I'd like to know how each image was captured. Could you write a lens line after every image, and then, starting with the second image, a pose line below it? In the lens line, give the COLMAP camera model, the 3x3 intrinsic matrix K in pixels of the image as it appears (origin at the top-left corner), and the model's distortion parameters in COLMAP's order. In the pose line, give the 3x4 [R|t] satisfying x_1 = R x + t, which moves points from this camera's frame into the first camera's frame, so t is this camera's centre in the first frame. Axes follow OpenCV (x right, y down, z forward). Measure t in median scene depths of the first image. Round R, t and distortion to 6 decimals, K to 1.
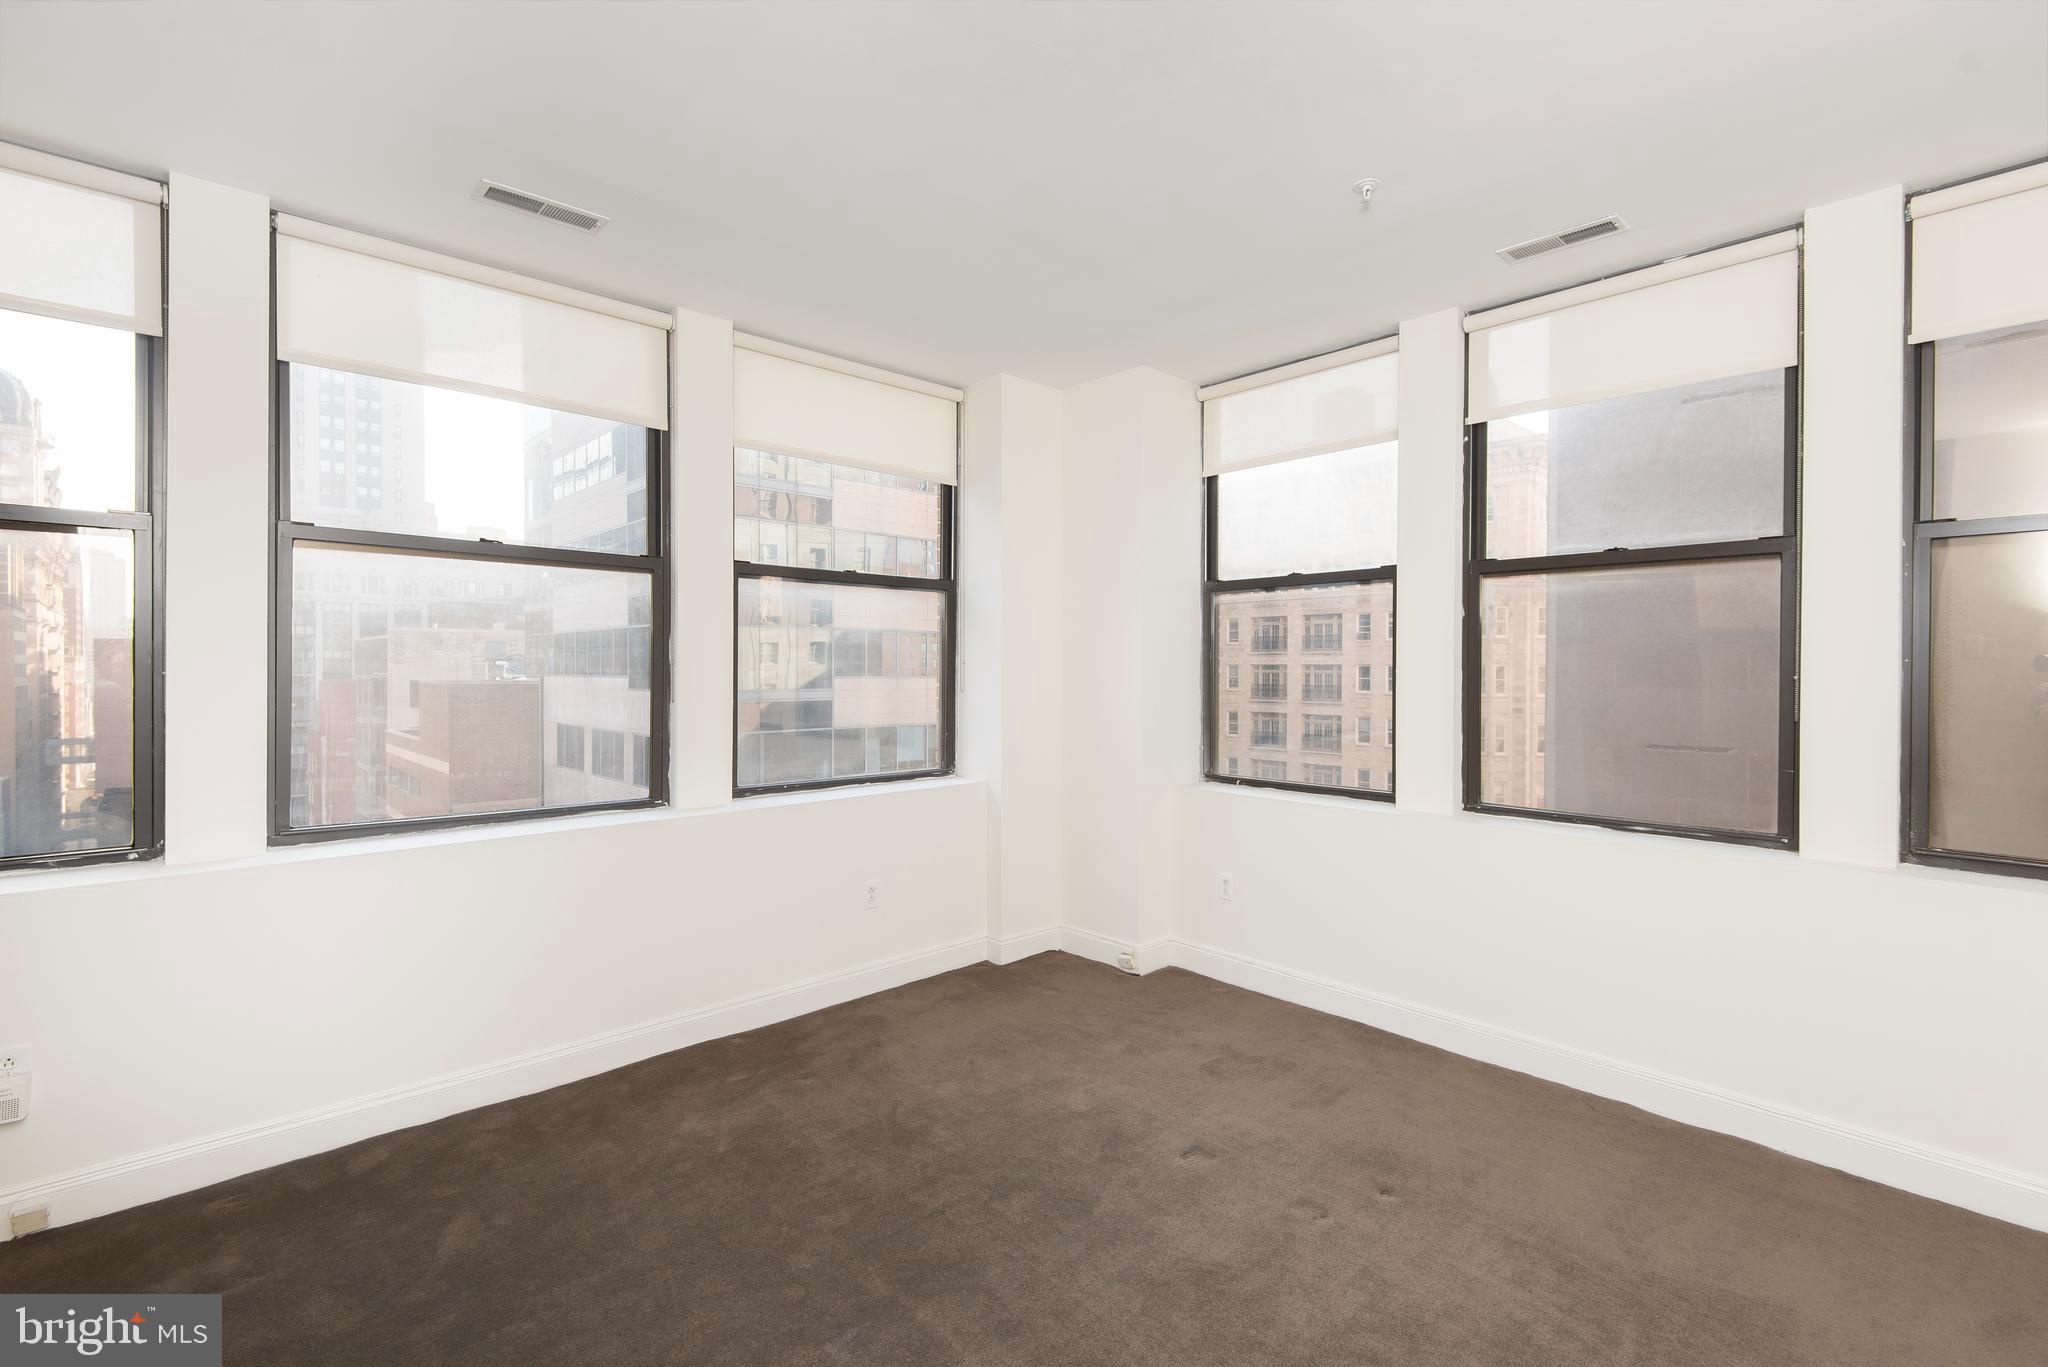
lens RADIAL K [[922.1, 0, 1015.5], [0, 922.1, 683.0], [0, 0, 1]] dist [0.036775, -0.022267]
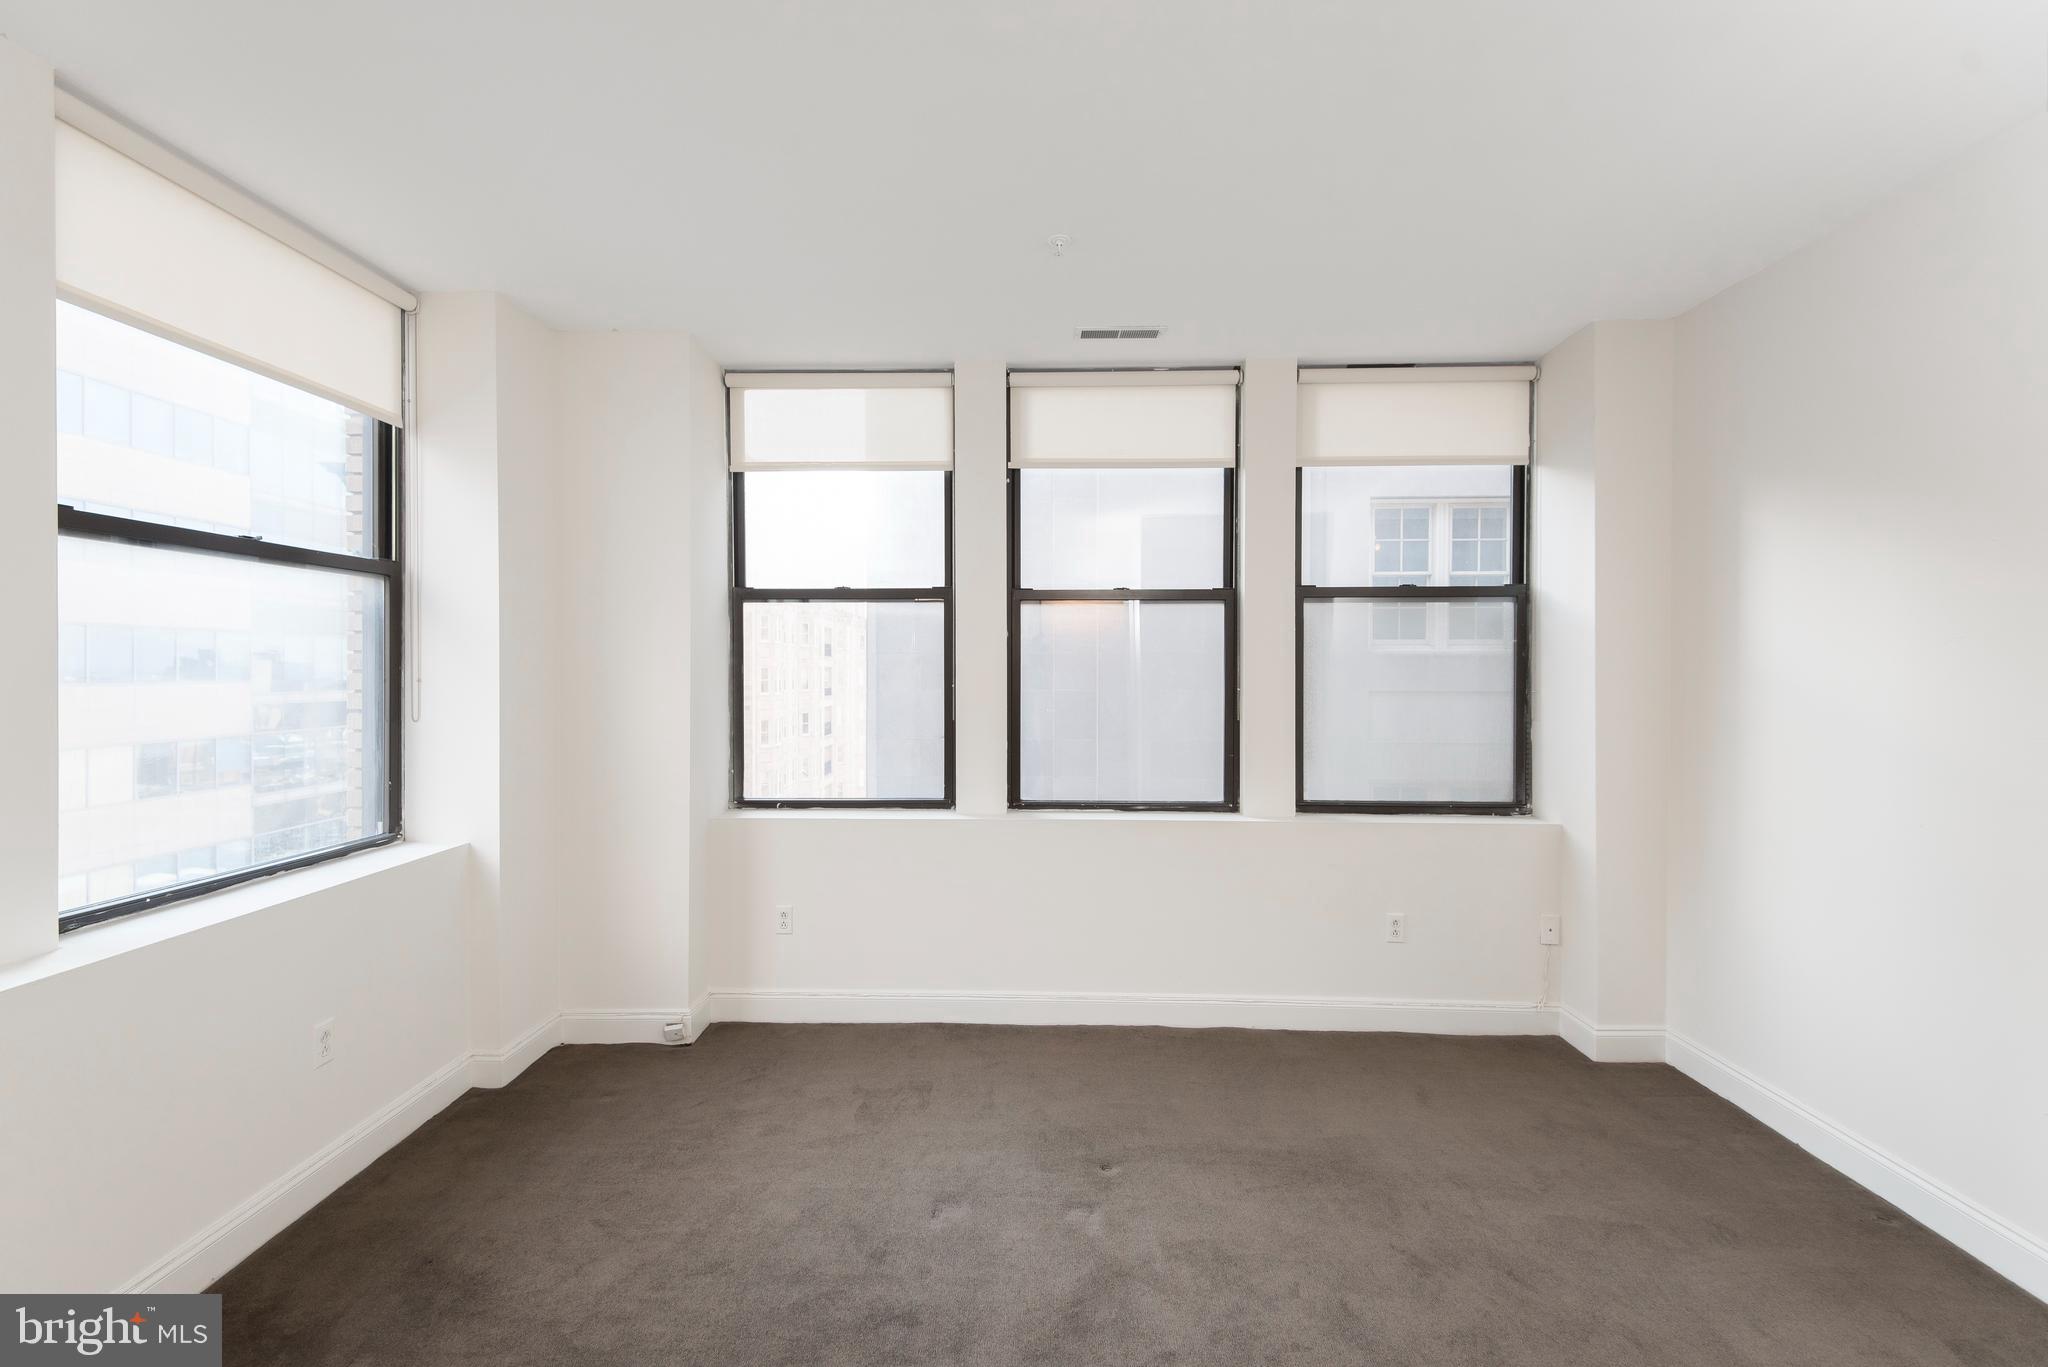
lens RADIAL K [[922.1, 0, 1015.5], [0, 922.1, 683.0], [0, 0, 1]] dist [0.036775, -0.022267]
pose [[0.692967, -0.013427, 0.720844, -0.288815], [0.012903, 0.999897, 0.006221, -0.020961], [-0.720854, 0.004990, 0.693069, 0.195863]]
